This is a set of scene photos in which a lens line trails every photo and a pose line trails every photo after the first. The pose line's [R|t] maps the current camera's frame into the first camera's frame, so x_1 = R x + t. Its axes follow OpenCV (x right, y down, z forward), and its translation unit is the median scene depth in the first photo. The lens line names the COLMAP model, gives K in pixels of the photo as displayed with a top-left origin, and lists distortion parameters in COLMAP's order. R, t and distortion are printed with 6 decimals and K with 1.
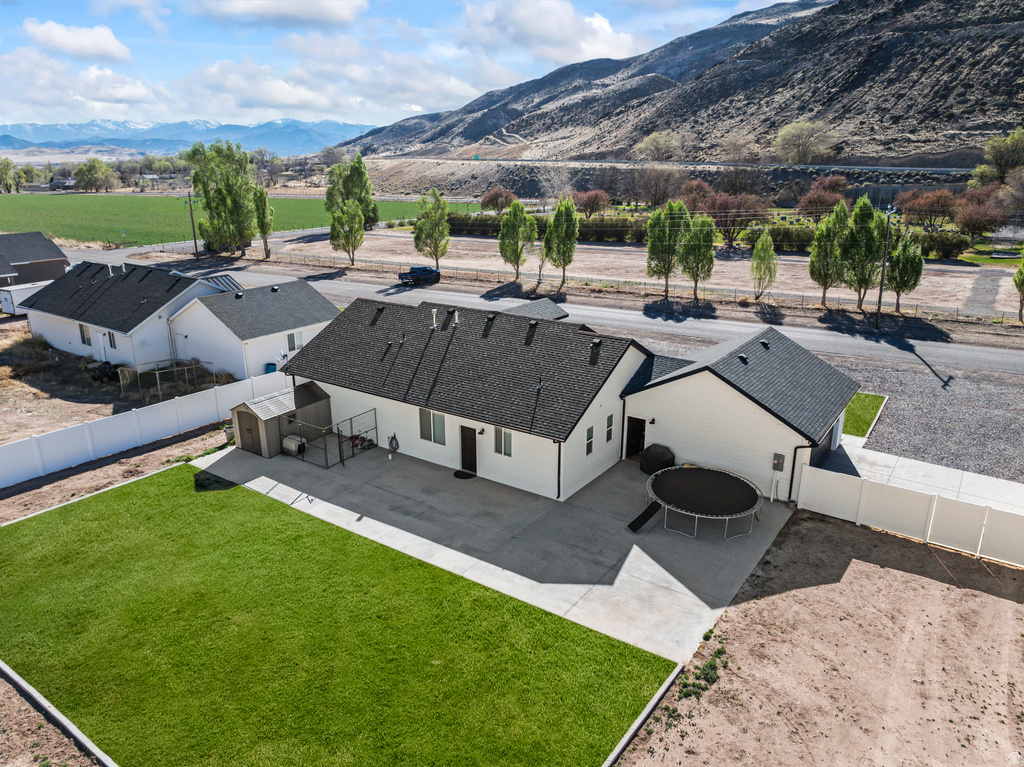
lens RADIAL K [[718.1, 0, 517.7], [0, 718.1, 381.2], [0, 0, 1]] dist [-0.032149, -0.007503]
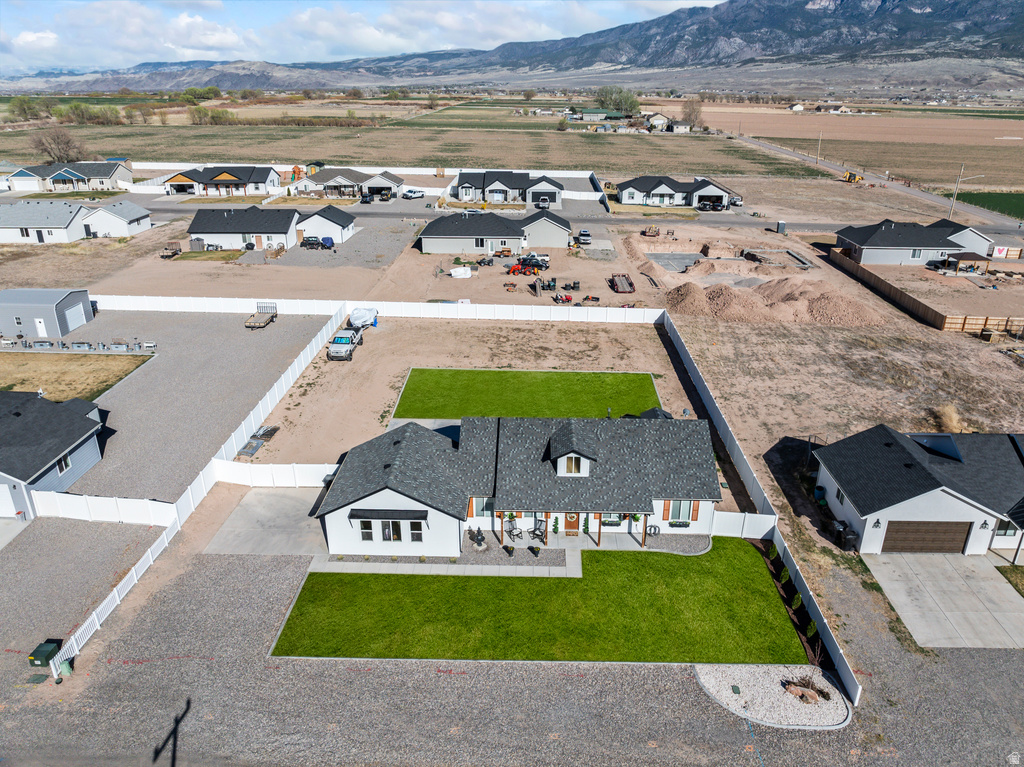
lens RADIAL K [[720.0, 0, 517.4], [0, 720.0, 381.8], [0, 0, 1]] dist [-0.051948, 0.030064]
pose [[-0.838609, 0.210222, -0.502535, 0.413355], [-0.161889, 0.784671, 0.598400, -0.537065], [0.520122, 0.583179, -0.624000, 0.988296]]
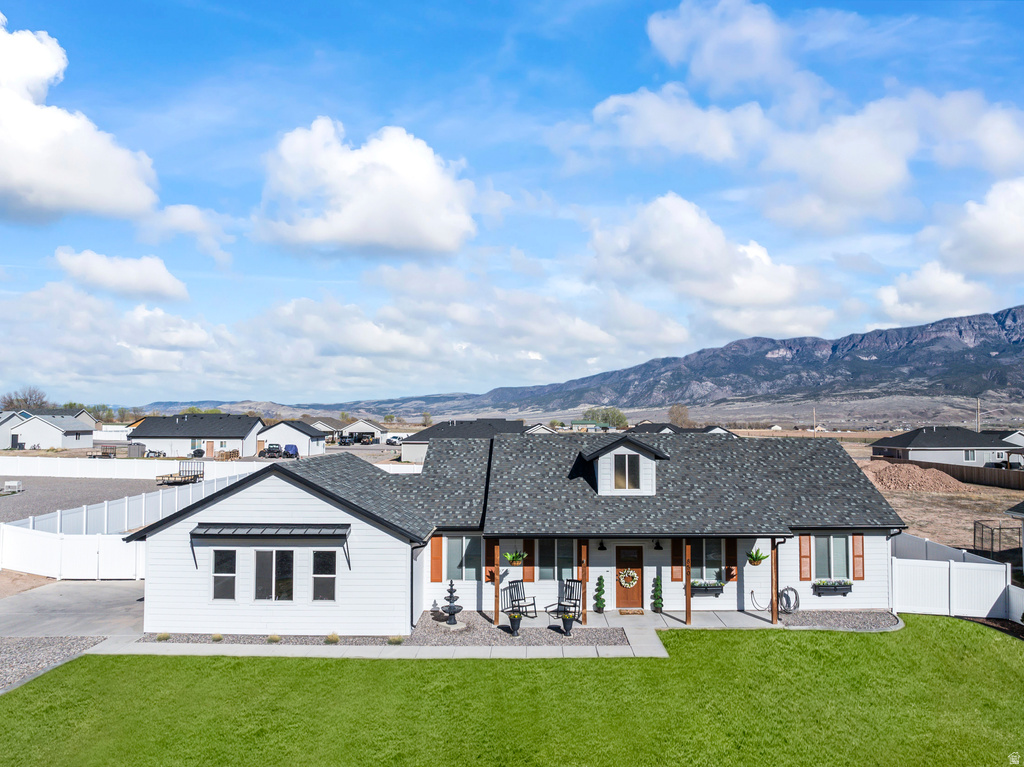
lens RADIAL K [[725.1, 0, 528.4], [0, 725.1, 381.0], [0, 0, 1]] dist [-0.036208, -0.000140]
pose [[-0.822821, -0.032149, -0.567391, 0.296059], [-0.167974, 0.967549, 0.188771, -0.165490], [0.542909, 0.250632, -0.801519, 0.895818]]
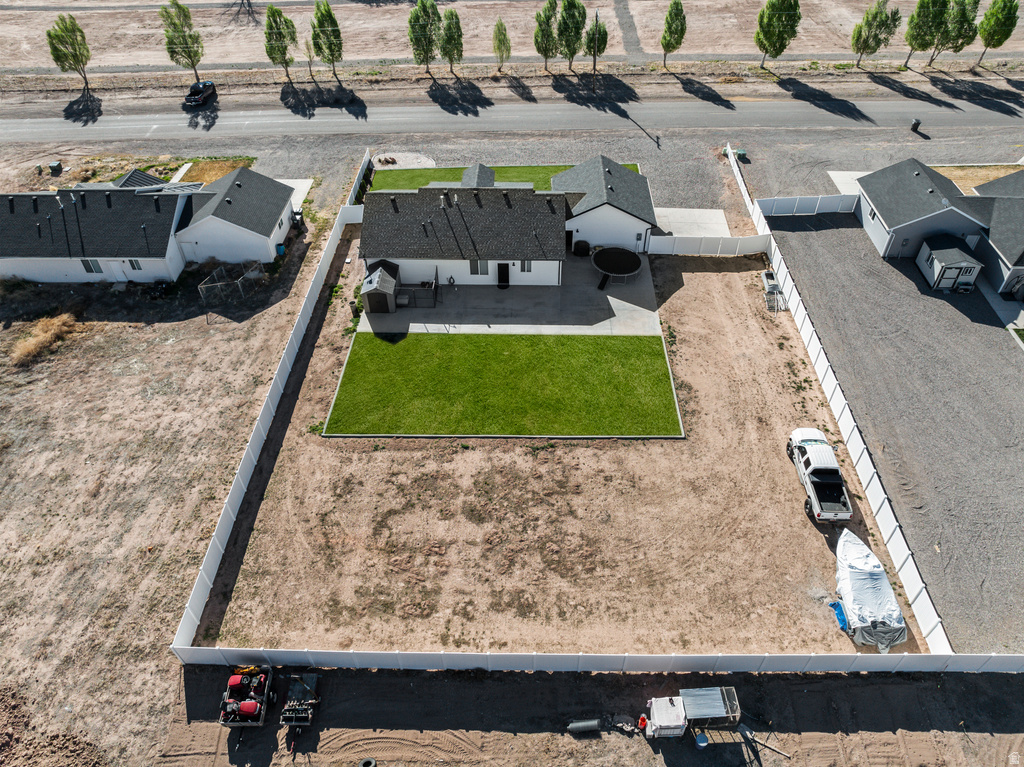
lens RADIAL K [[720.0, 0, 517.4], [0, 720.0, 381.8], [0, 0, 1]] dist [-0.051948, 0.030064]
pose [[0.835117, -0.382128, 0.395673, -0.447038], [0.167178, 0.861604, 0.479260, -0.280609], [-0.524052, -0.334090, 0.783424, -0.307401]]
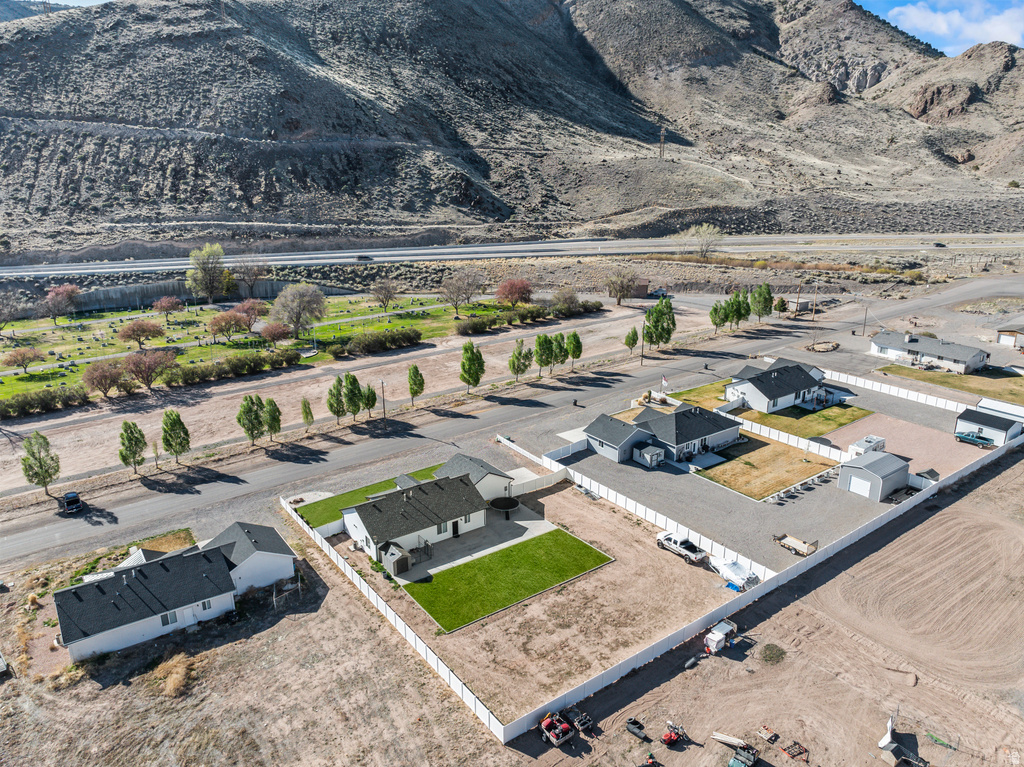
lens RADIAL K [[718.1, 0, 517.7], [0, 718.1, 381.2], [0, 0, 1]] dist [-0.032149, -0.007503]
pose [[0.333542, -0.278824, 0.900559, -1.262102], [0.279904, 0.941475, 0.187823, -0.490694], [-0.900224, 0.189424, 0.392065, -0.277013]]
